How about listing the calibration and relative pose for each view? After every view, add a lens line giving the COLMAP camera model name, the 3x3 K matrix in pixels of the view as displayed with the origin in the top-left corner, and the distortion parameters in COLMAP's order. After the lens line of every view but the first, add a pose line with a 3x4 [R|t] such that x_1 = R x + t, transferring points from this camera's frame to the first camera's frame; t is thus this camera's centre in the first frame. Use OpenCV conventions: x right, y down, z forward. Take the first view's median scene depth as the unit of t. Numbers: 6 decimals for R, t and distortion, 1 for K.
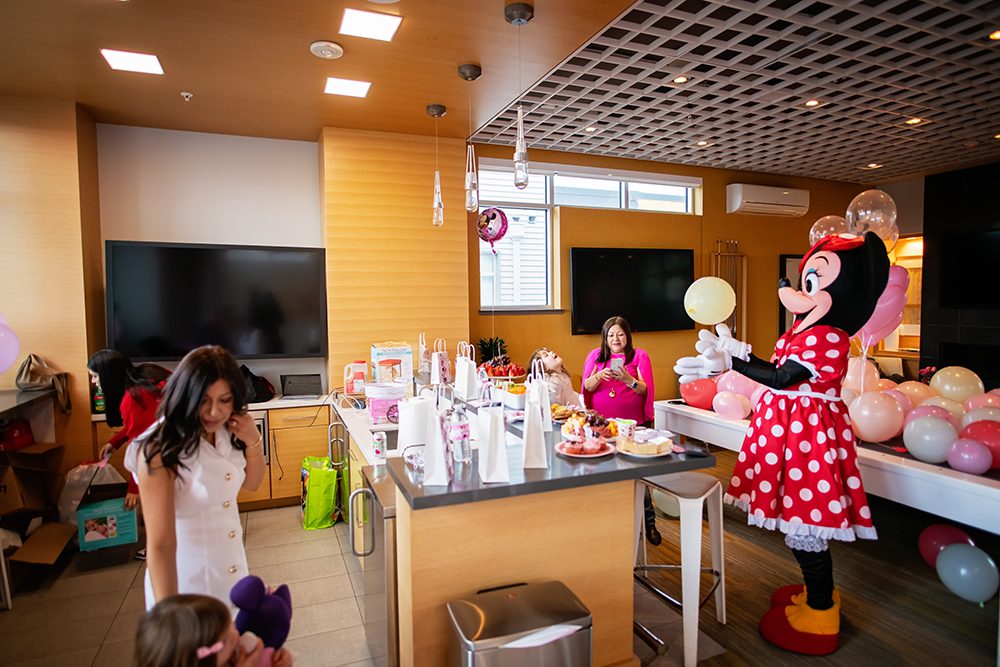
lens RADIAL K [[584.4, 0, 500.0], [0, 584.4, 333.5], [0, 0, 1]] dist [-0.017869, 0.012723]
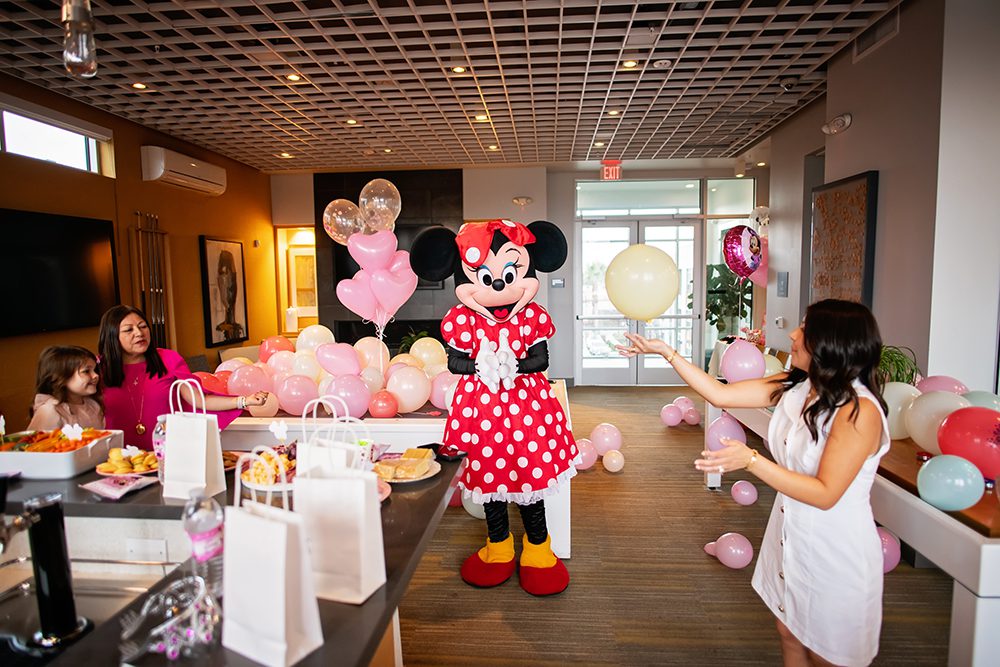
lens RADIAL K [[584.4, 0, 500.0], [0, 584.4, 333.5], [0, 0, 1]] dist [-0.017869, 0.012723]
pose [[0.439474, -0.079968, 0.894688, -0.151312], [0.063891, 0.996289, 0.057666, -0.005410], [-0.895980, 0.031819, 0.442953, 0.201275]]
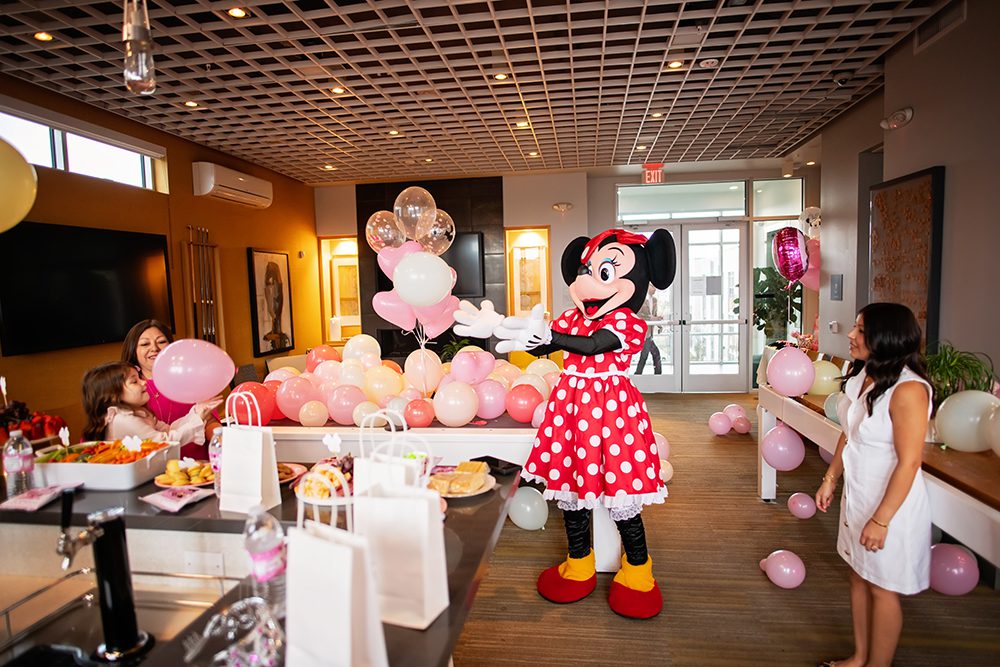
lens RADIAL K [[584.4, 0, 500.0], [0, 584.4, 333.5], [0, 0, 1]] dist [-0.017869, 0.012723]
pose [[0.496024, -0.073769, 0.865169, -0.147942], [0.075900, 0.996254, 0.041431, -0.006796], [-0.864985, 0.045116, 0.499765, 0.211090]]
